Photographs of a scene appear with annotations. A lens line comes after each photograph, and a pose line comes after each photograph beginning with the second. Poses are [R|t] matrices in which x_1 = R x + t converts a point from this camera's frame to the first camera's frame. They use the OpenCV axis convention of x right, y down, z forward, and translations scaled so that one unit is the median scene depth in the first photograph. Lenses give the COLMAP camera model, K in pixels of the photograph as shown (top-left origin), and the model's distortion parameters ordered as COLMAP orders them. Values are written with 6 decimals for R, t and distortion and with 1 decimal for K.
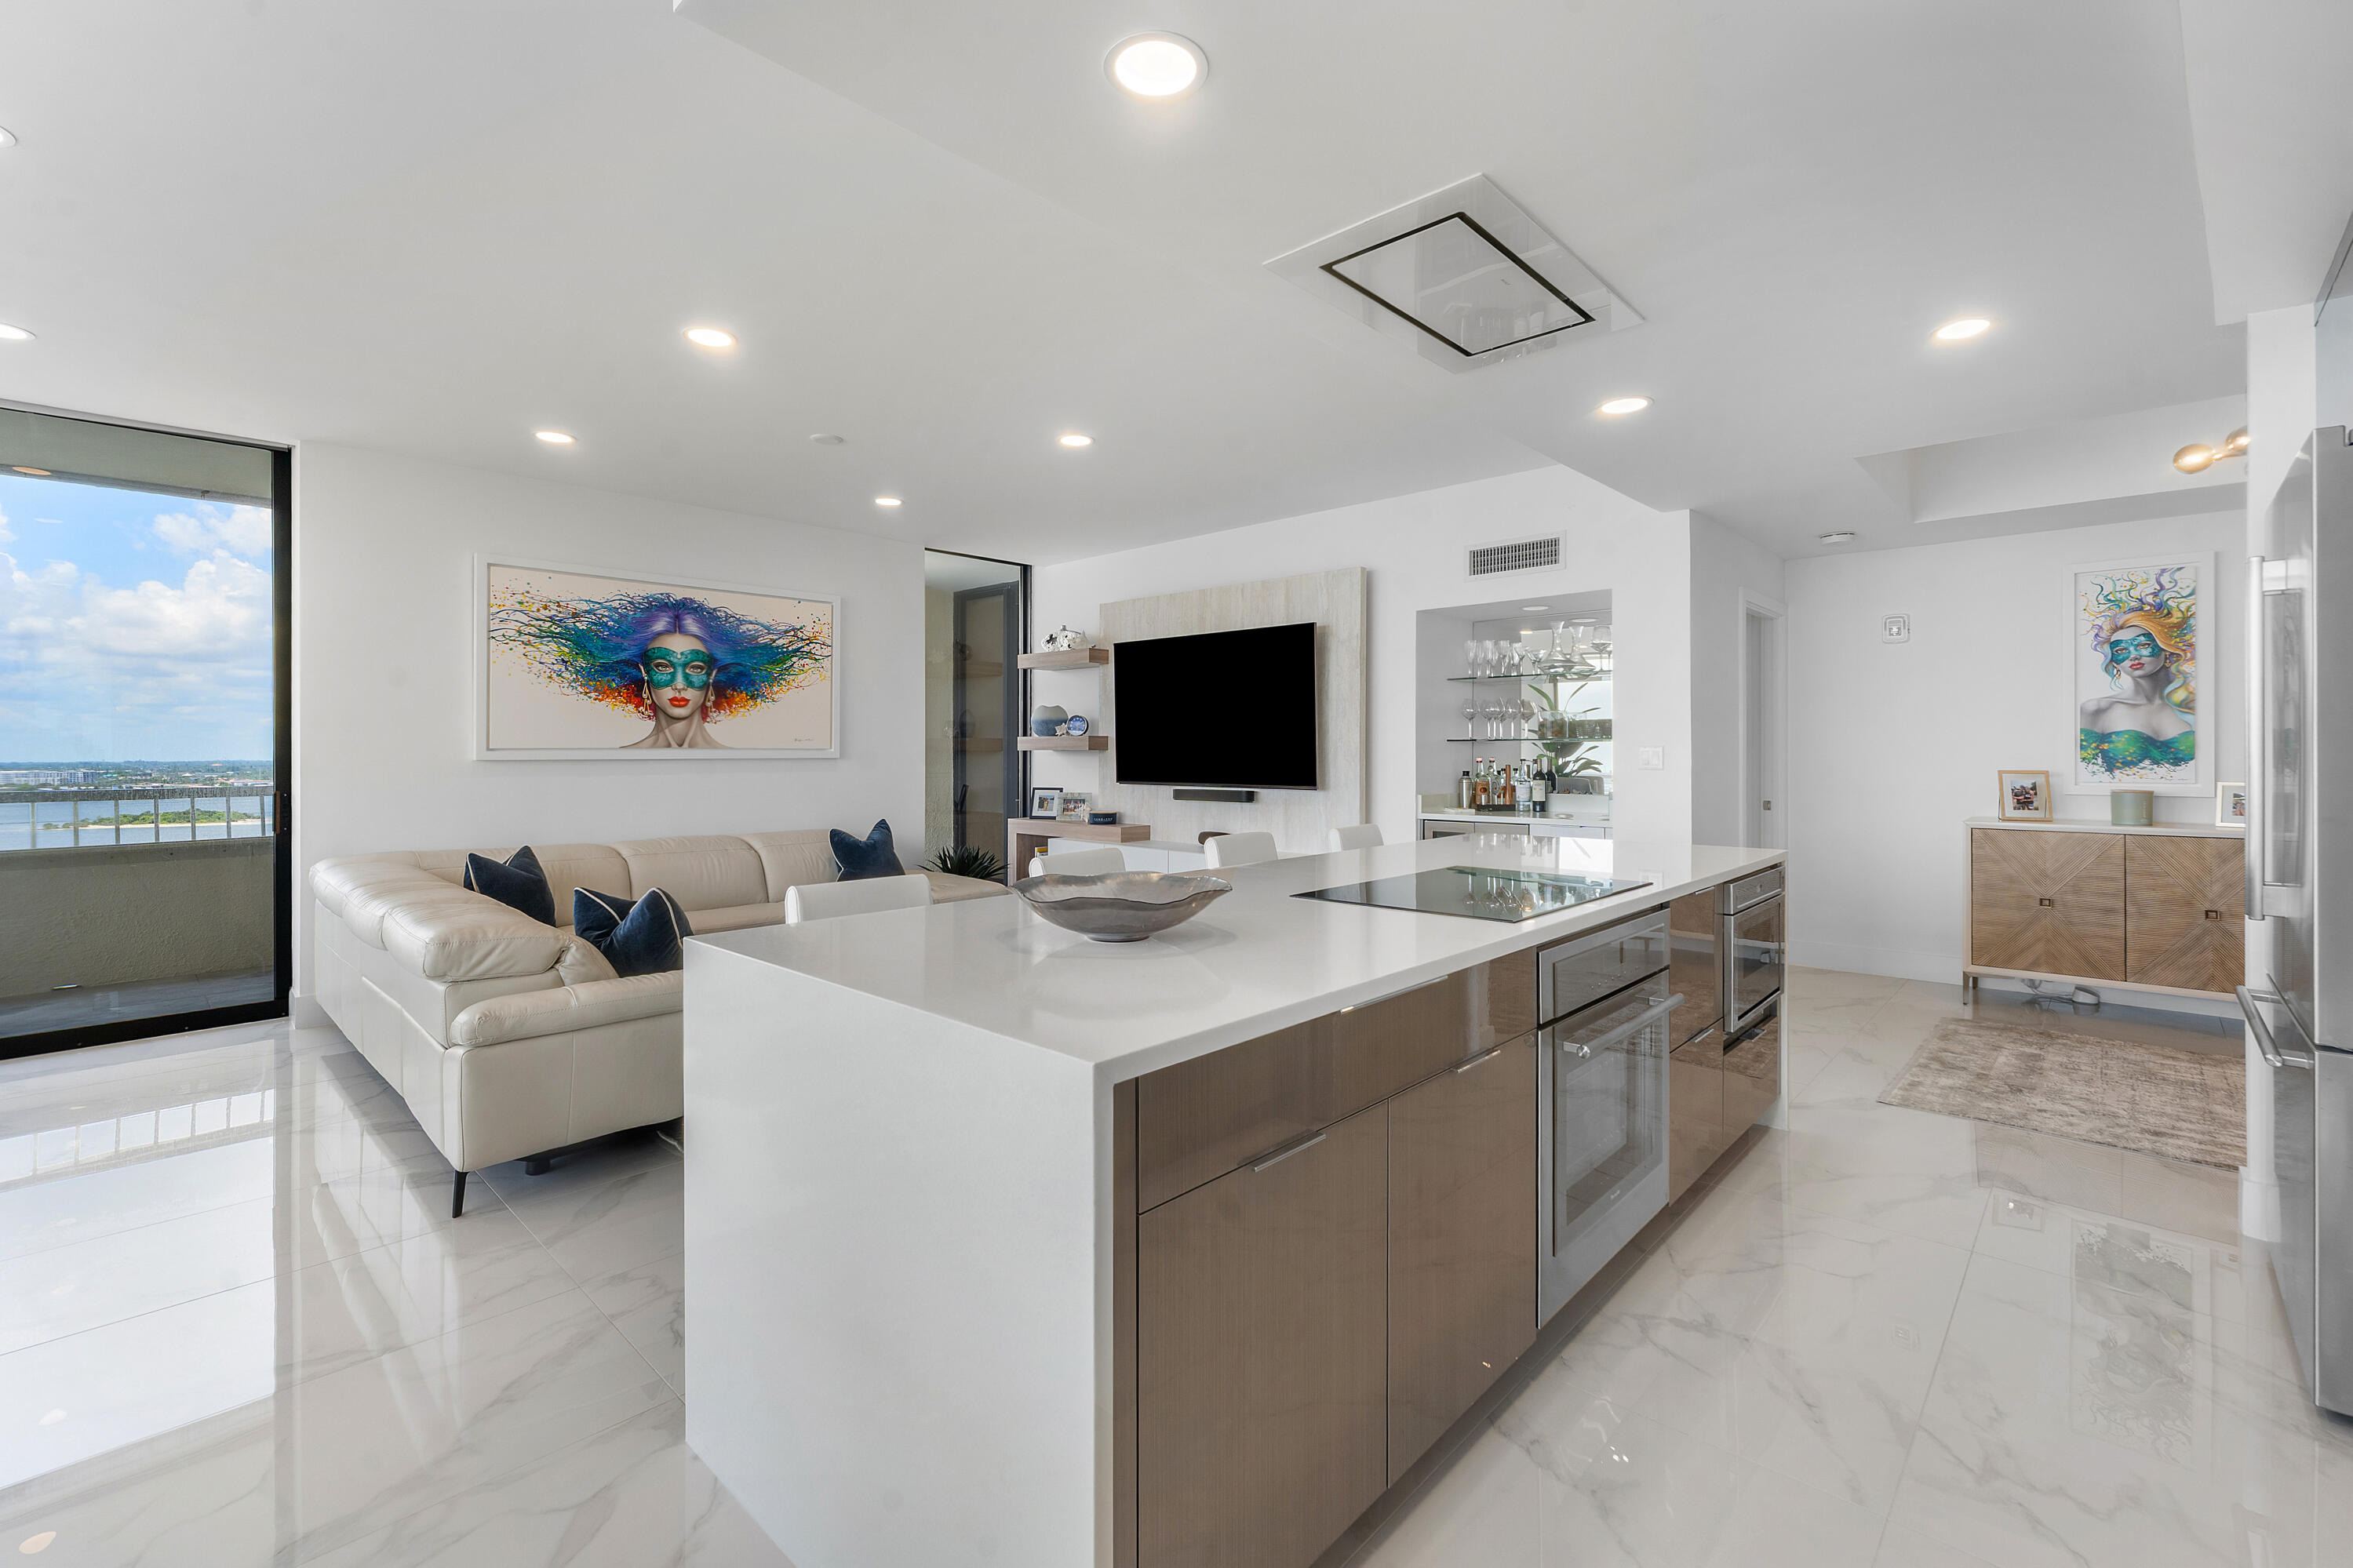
lens RADIAL K [[1011.6, 0, 1189.2], [0, 1011.6, 746.3], [0, 0, 1]] dist [-0.002147, 0.000031]
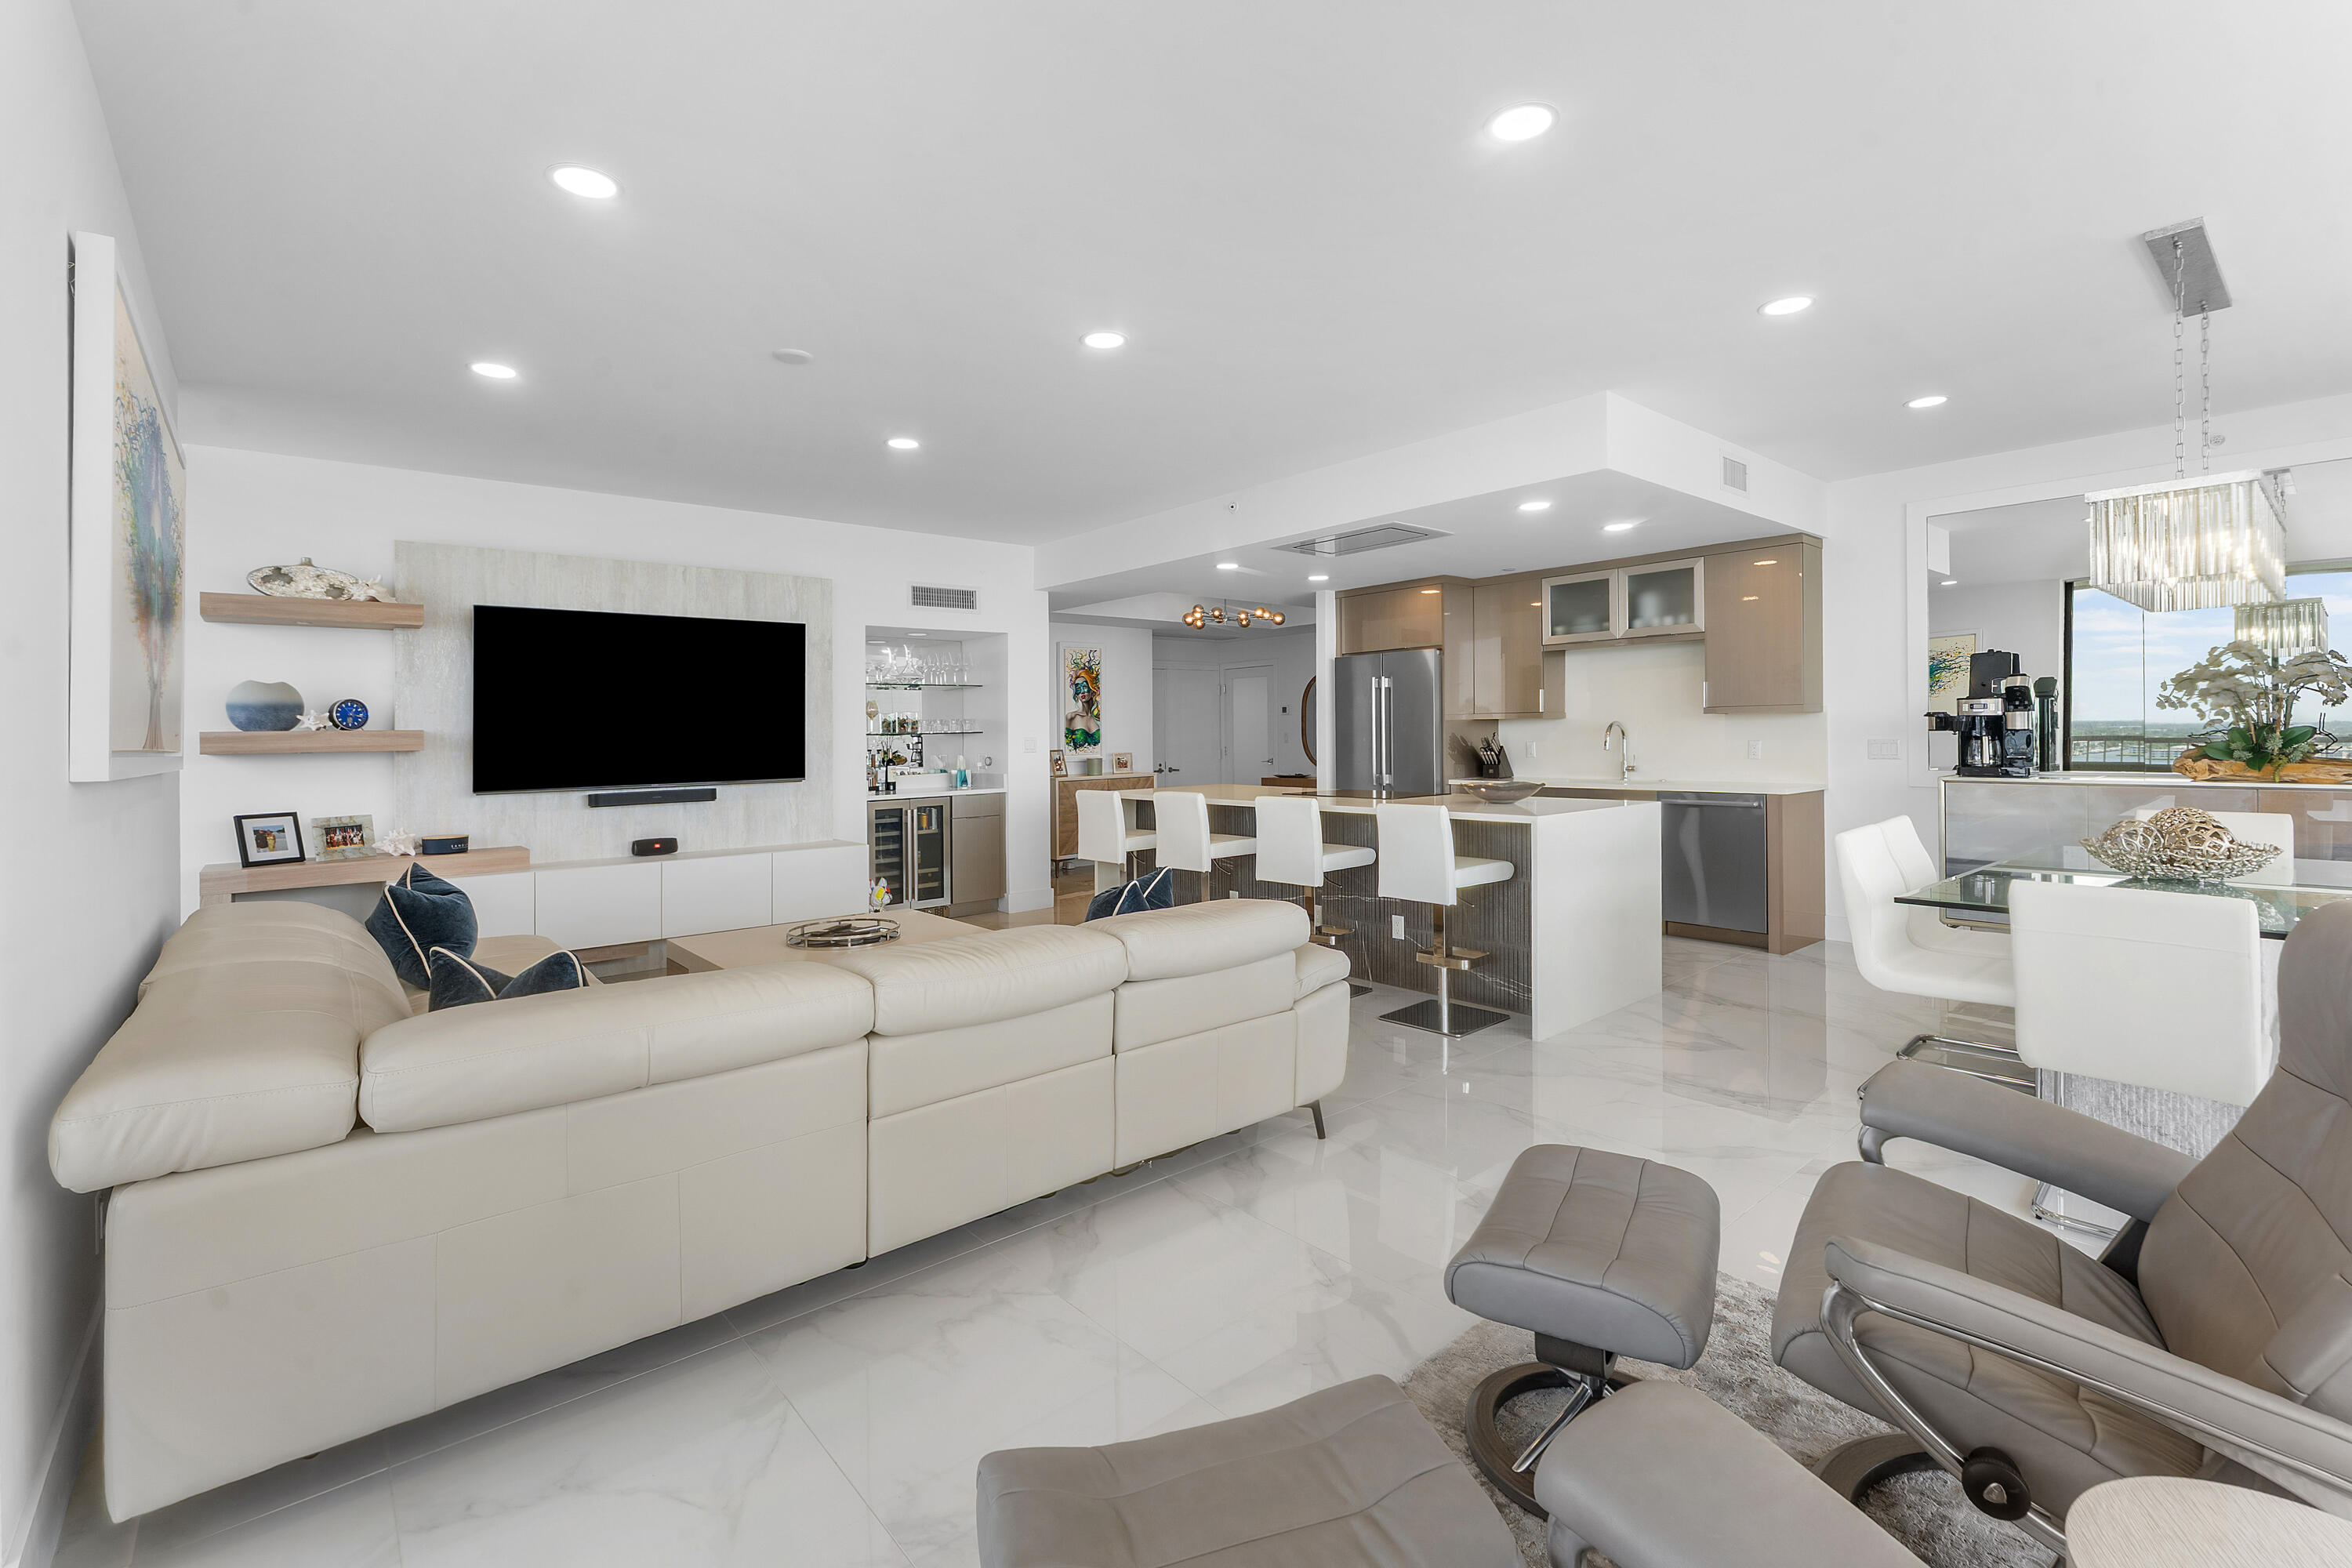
lens RADIAL K [[1035.2, 0, 1174.9], [0, 1035.2, 728.5], [0, 0, 1]] dist [-0.000231, -0.000004]
pose [[0.116664, 0.004880, 0.993159, -0.959048], [0.012390, 0.999903, -0.006368, -0.000711], [-0.993094, 0.013049, 0.116592, 0.508913]]
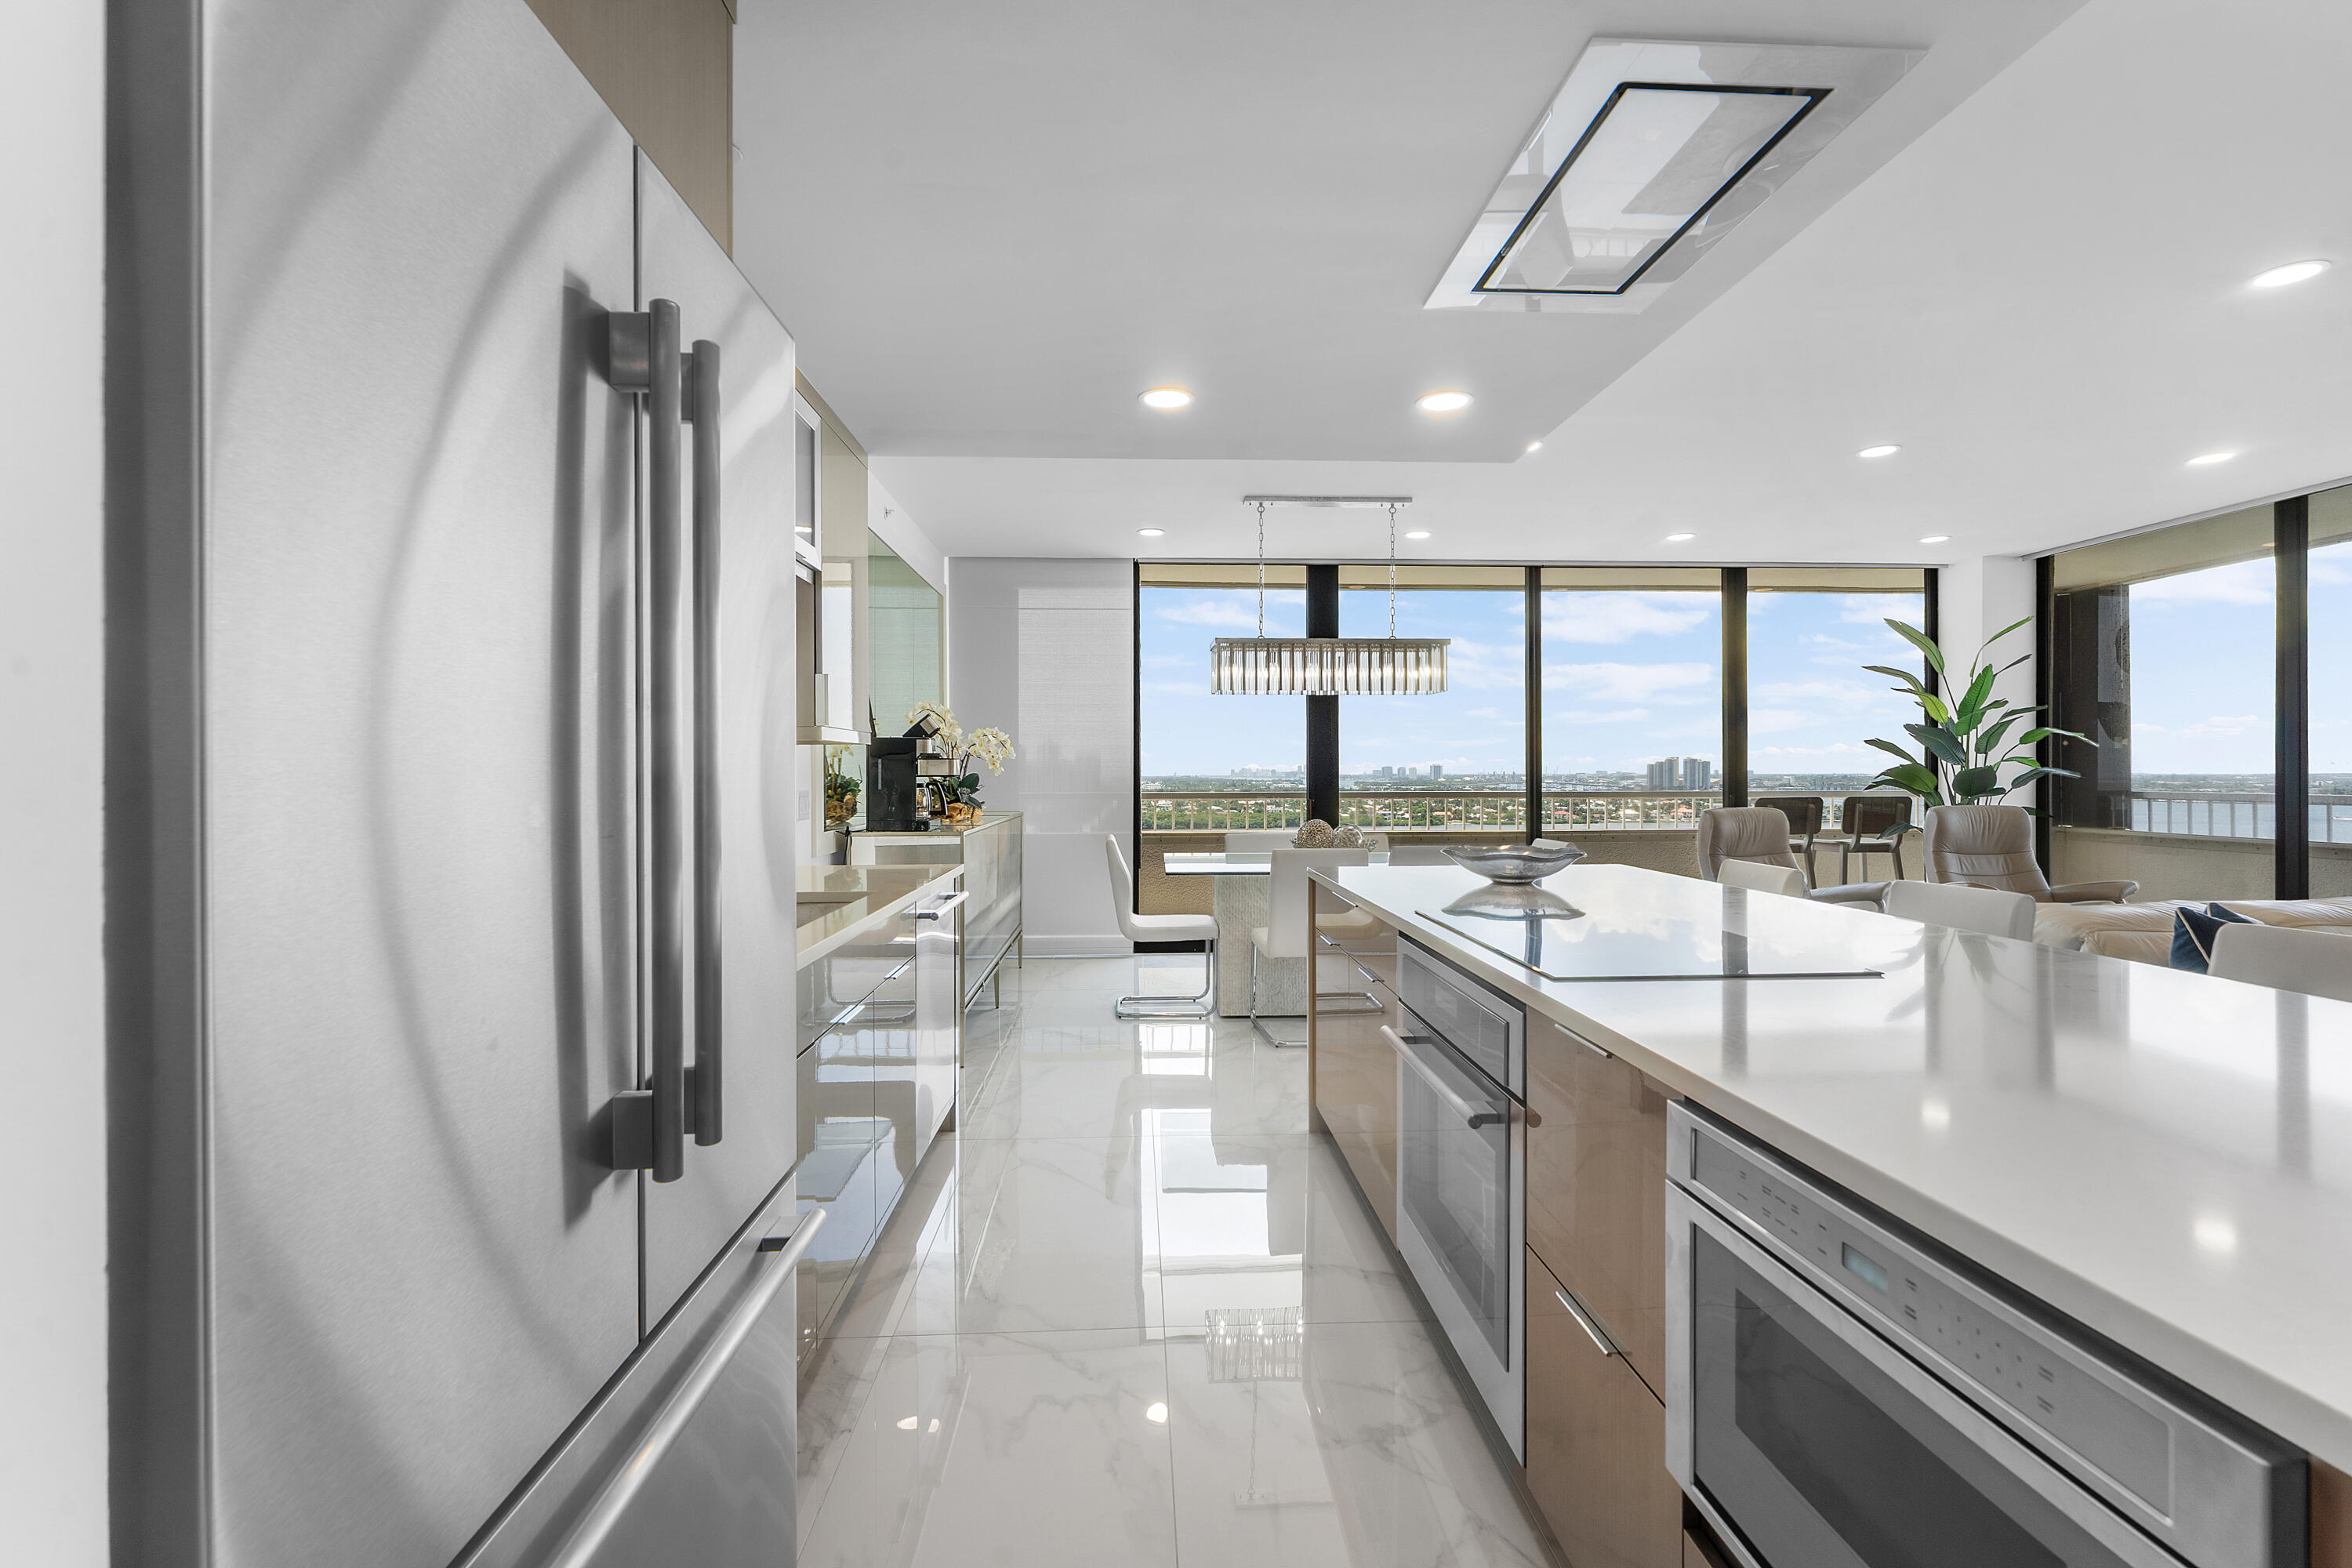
lens RADIAL K [[1027.1, 0, 1195.1], [0, 1027.1, 777.8], [0, 0, 1]] dist [-0.000403, 0.000134]
pose [[-0.692450, 0.011250, -0.721378, 0.491475], [0.007852, 0.999937, 0.008058, 0.001143], [0.721423, -0.000085, -0.692495, 0.588771]]
